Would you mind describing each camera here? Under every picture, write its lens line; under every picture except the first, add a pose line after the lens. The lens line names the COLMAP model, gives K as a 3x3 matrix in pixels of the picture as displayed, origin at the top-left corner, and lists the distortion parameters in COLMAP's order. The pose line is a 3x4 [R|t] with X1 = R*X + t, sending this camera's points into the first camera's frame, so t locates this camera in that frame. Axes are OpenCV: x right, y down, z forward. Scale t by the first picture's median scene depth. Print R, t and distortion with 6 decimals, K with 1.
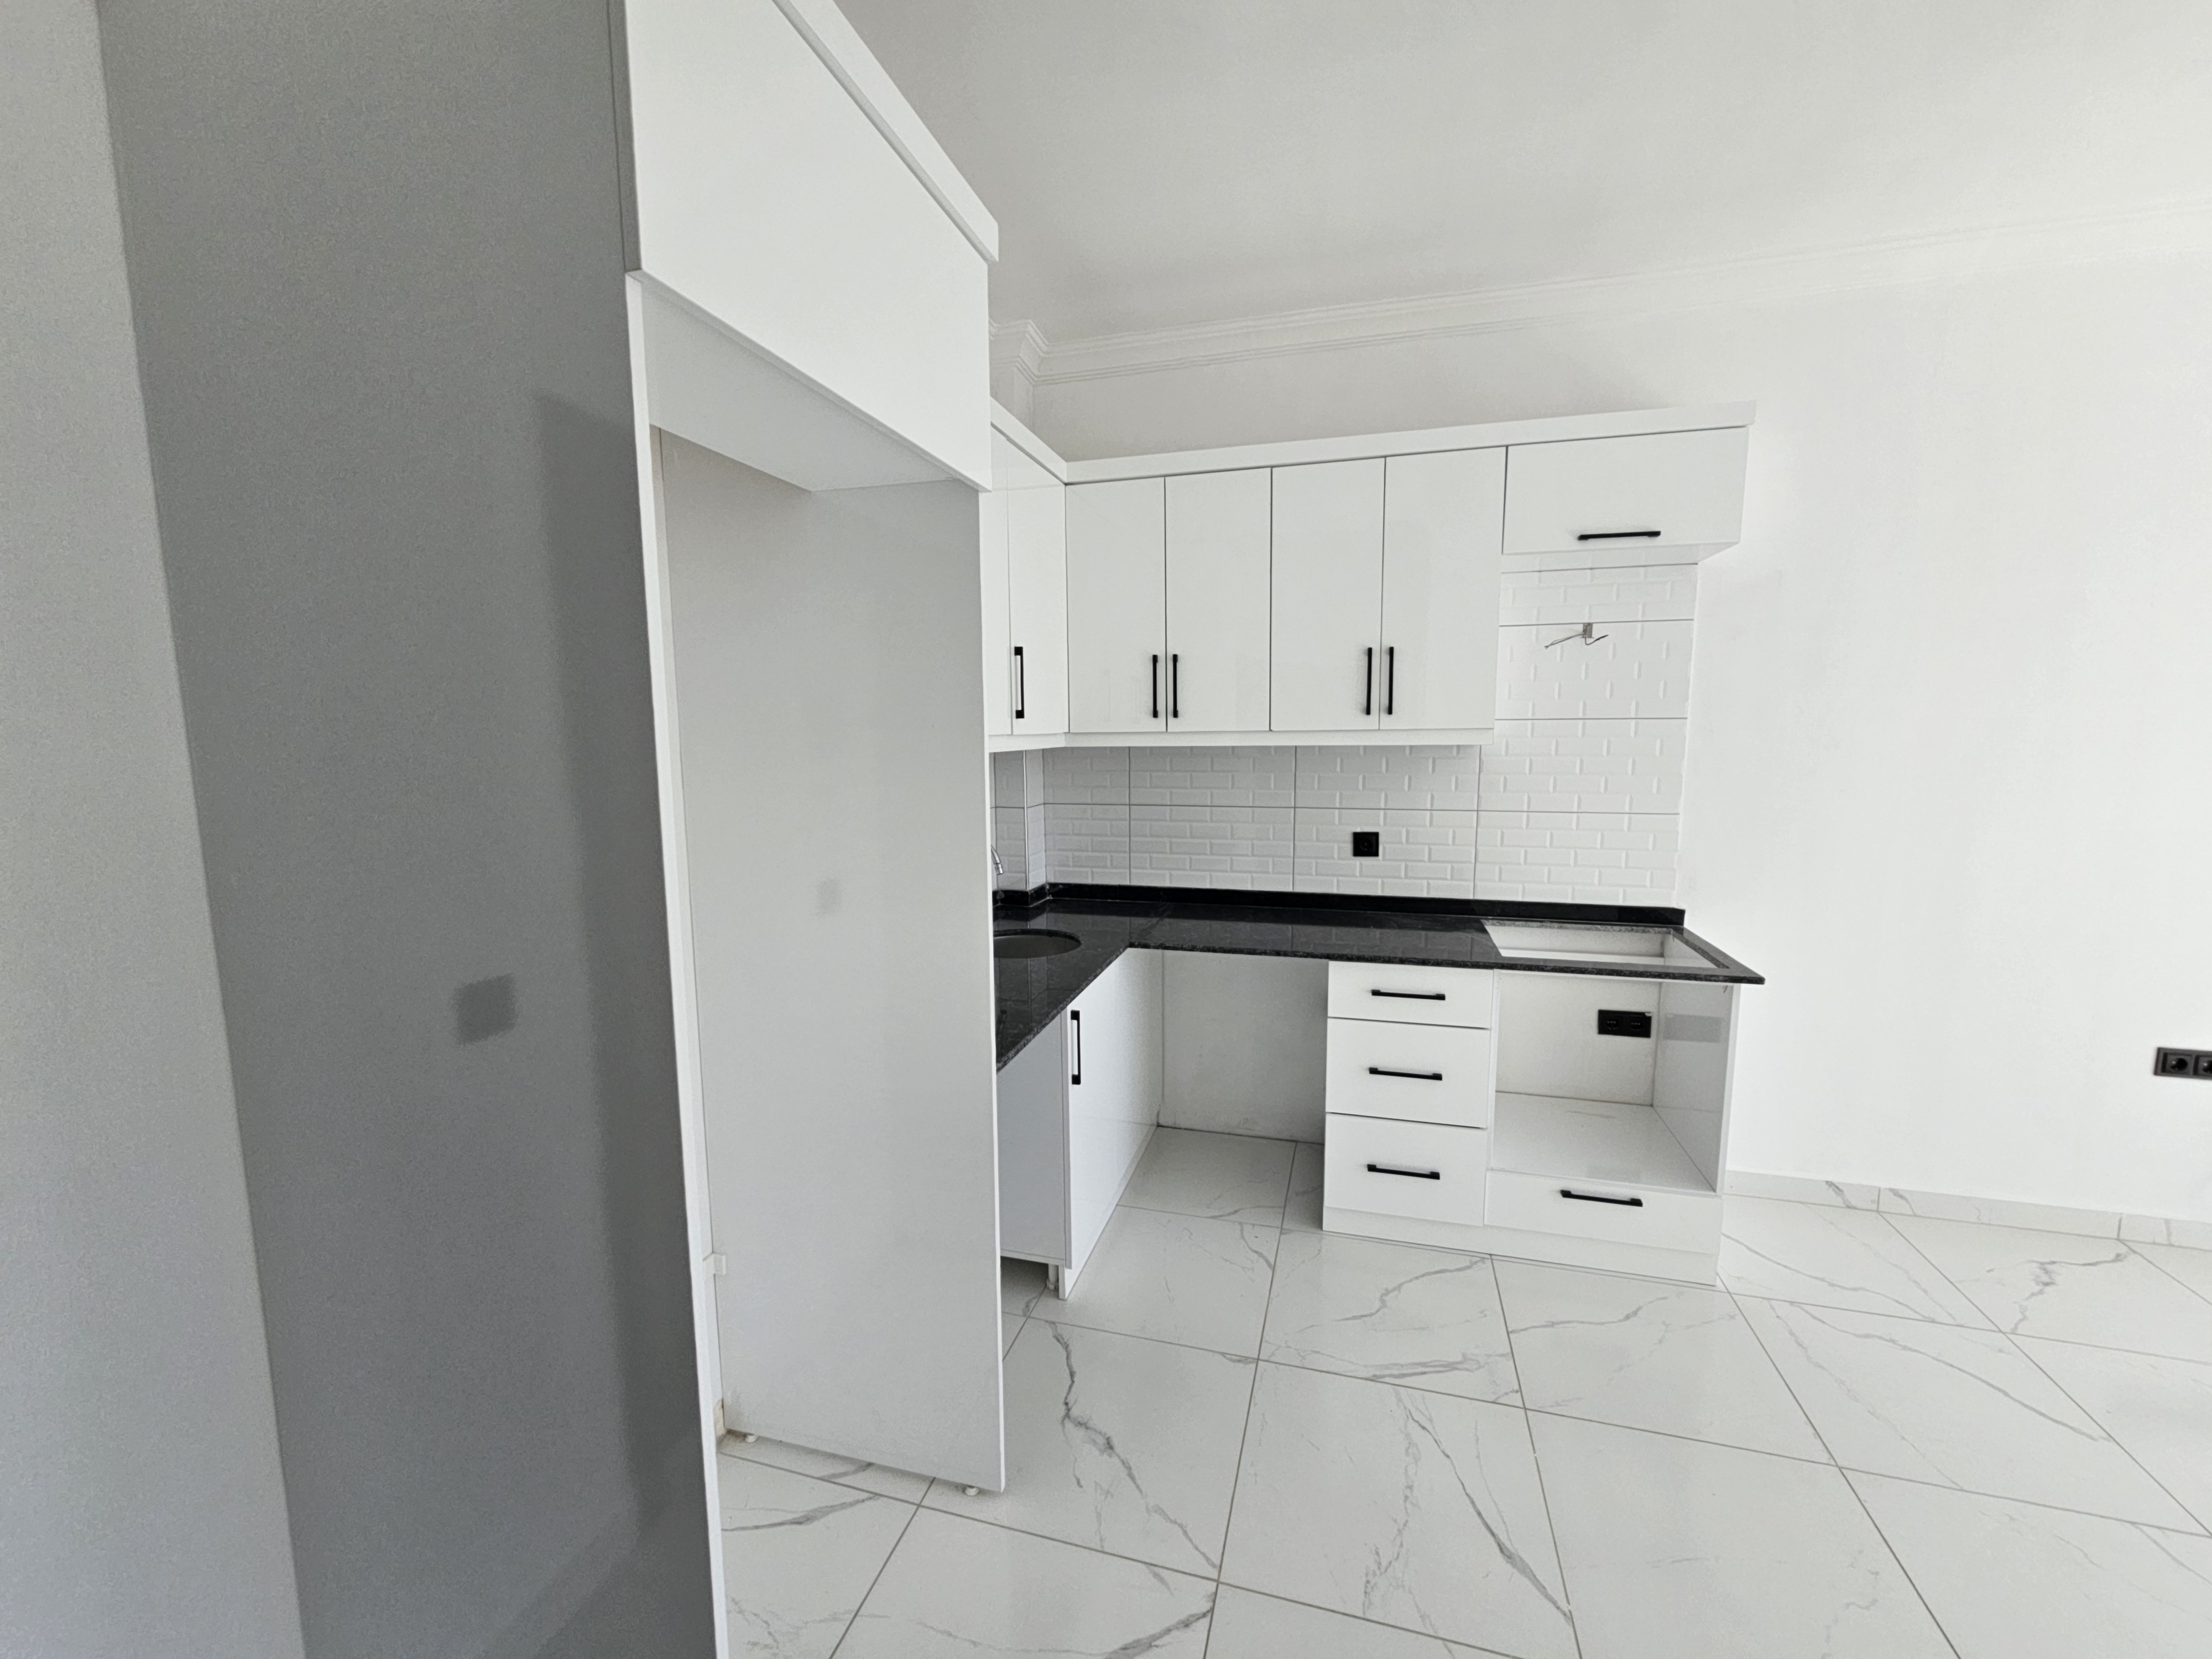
lens RADIAL K [[900.6, 0, 1108.9], [0, 900.6, 840.0], [0, 0, 1]] dist [-0.002518, -0.000133]
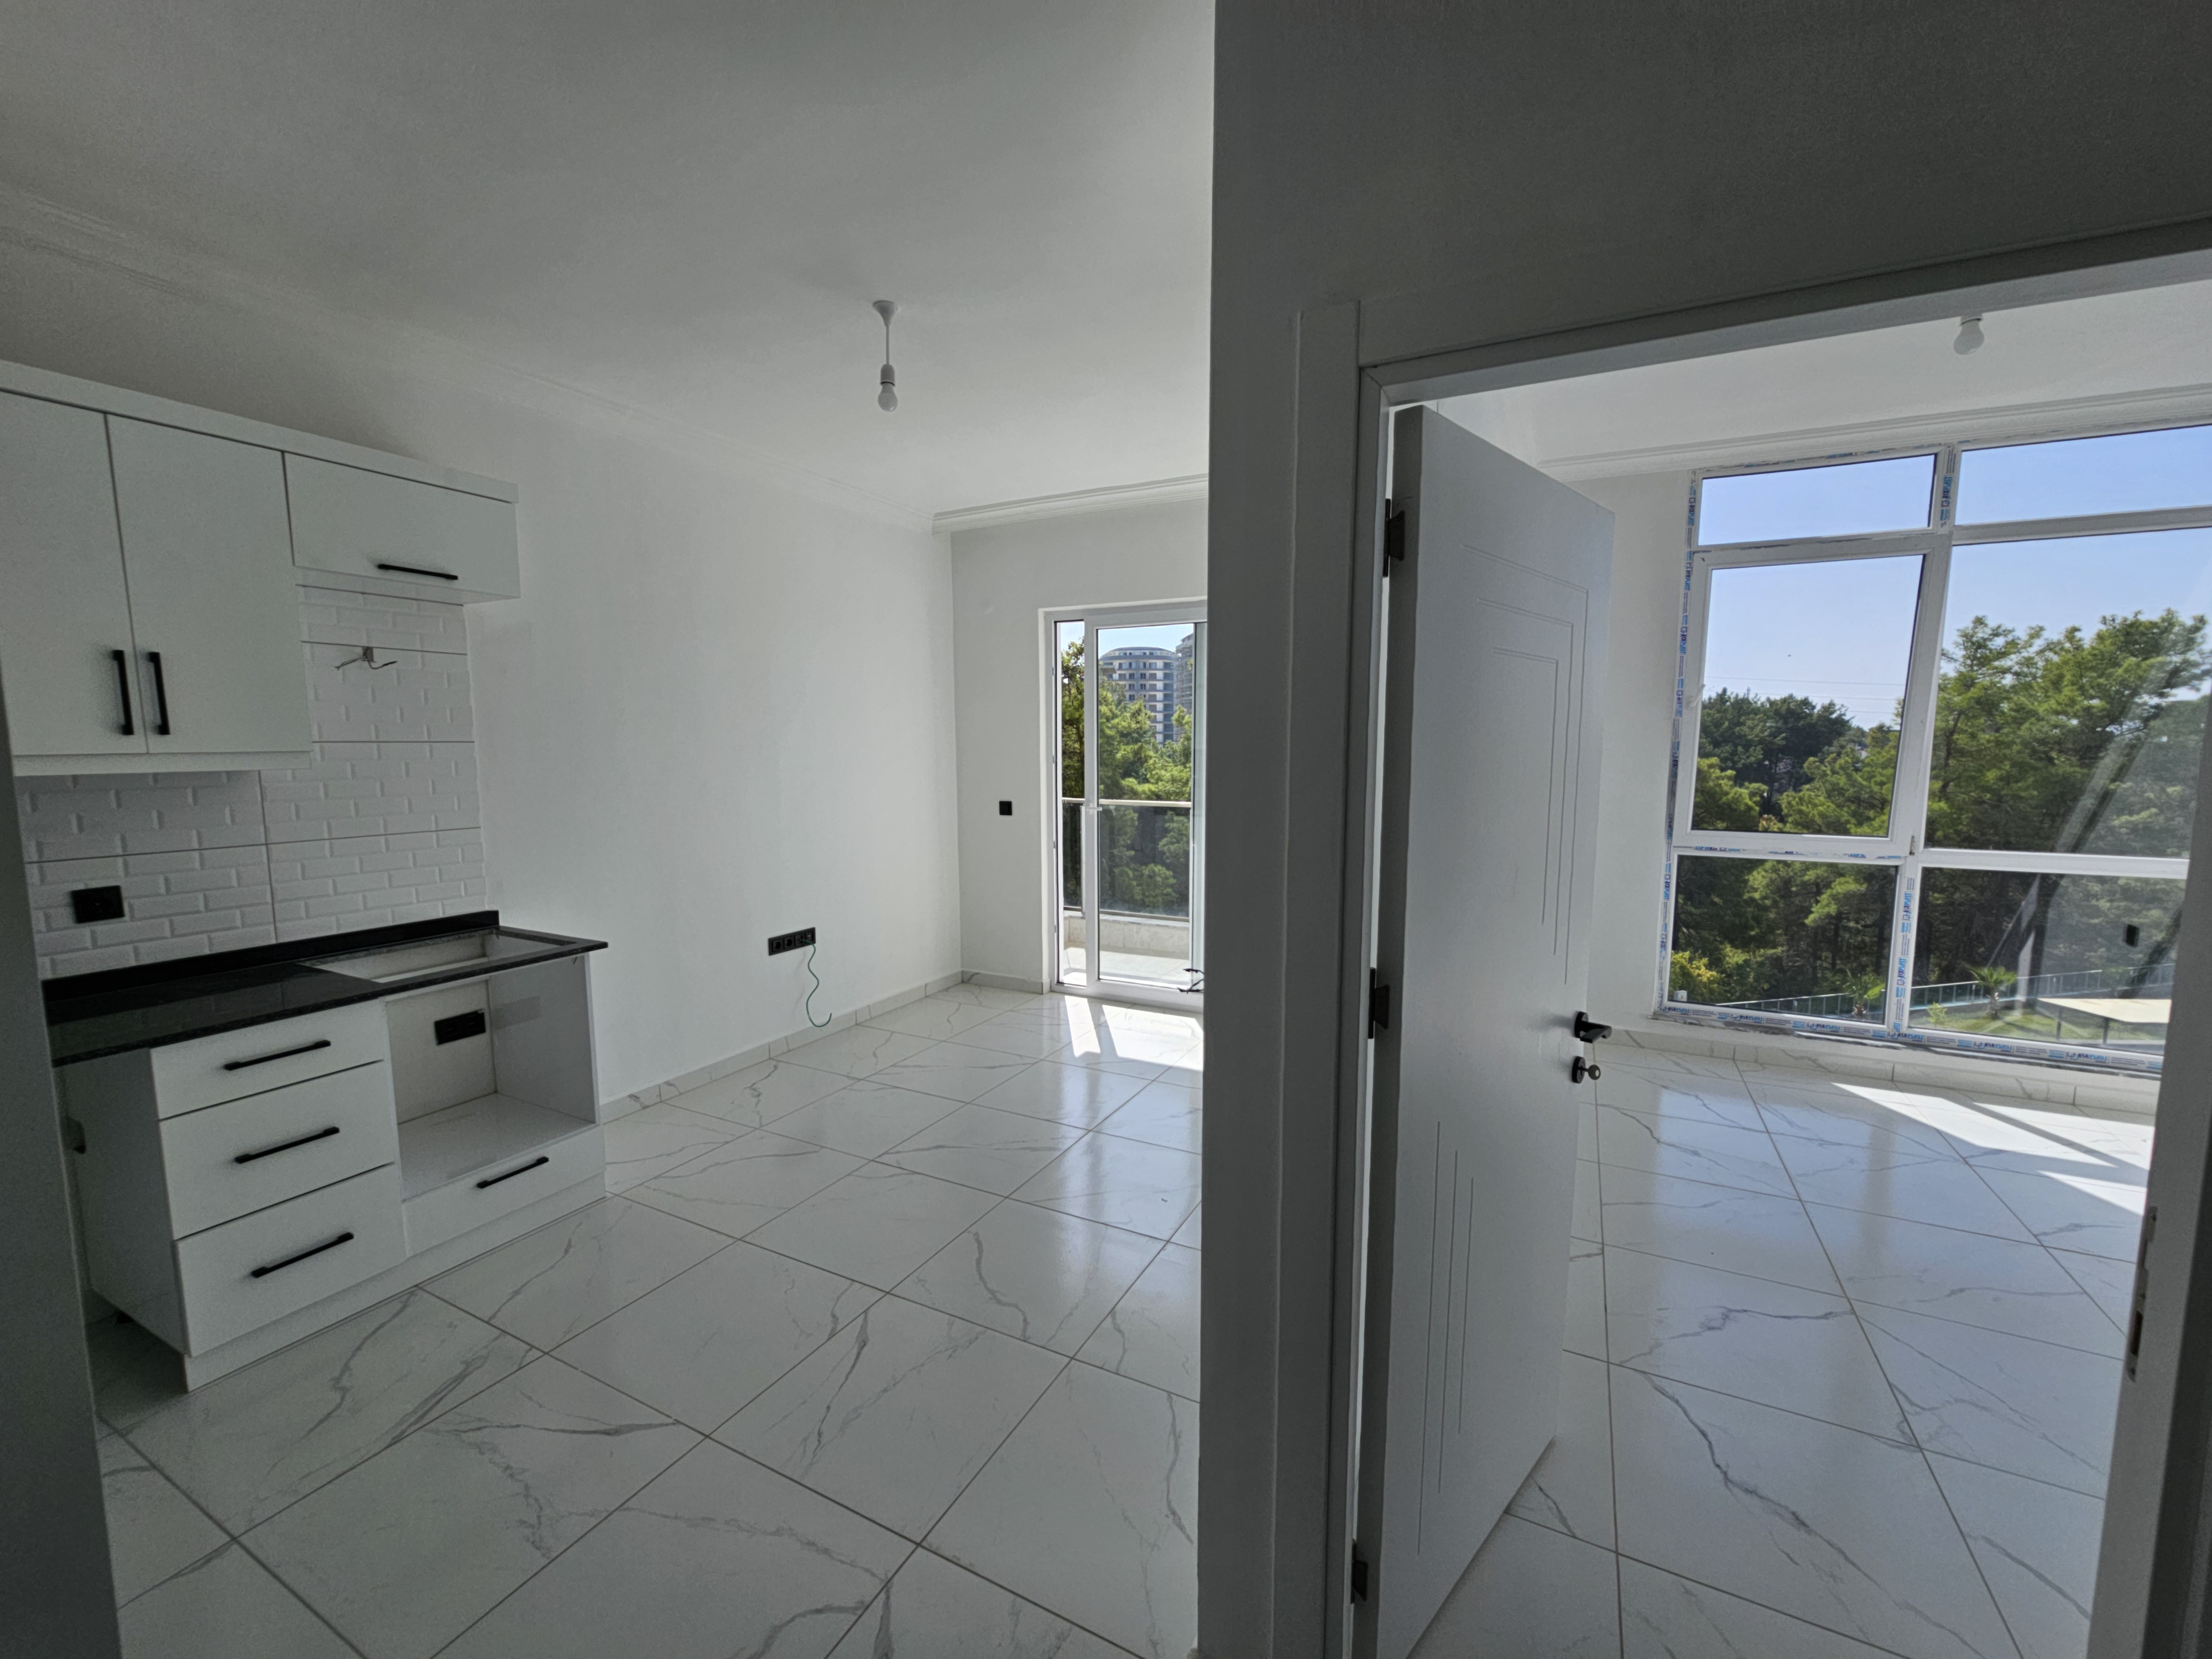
lens RADIAL K [[900.6, 0, 1106.2], [0, 900.6, 831.4], [0, 0, 1]] dist [-0.002518, -0.000133]
pose [[0.198277, -0.090155, 0.975991, -0.324592], [0.124715, 0.989988, 0.066111, -0.000435], [-0.972179, 0.108613, 0.207536, 0.011689]]
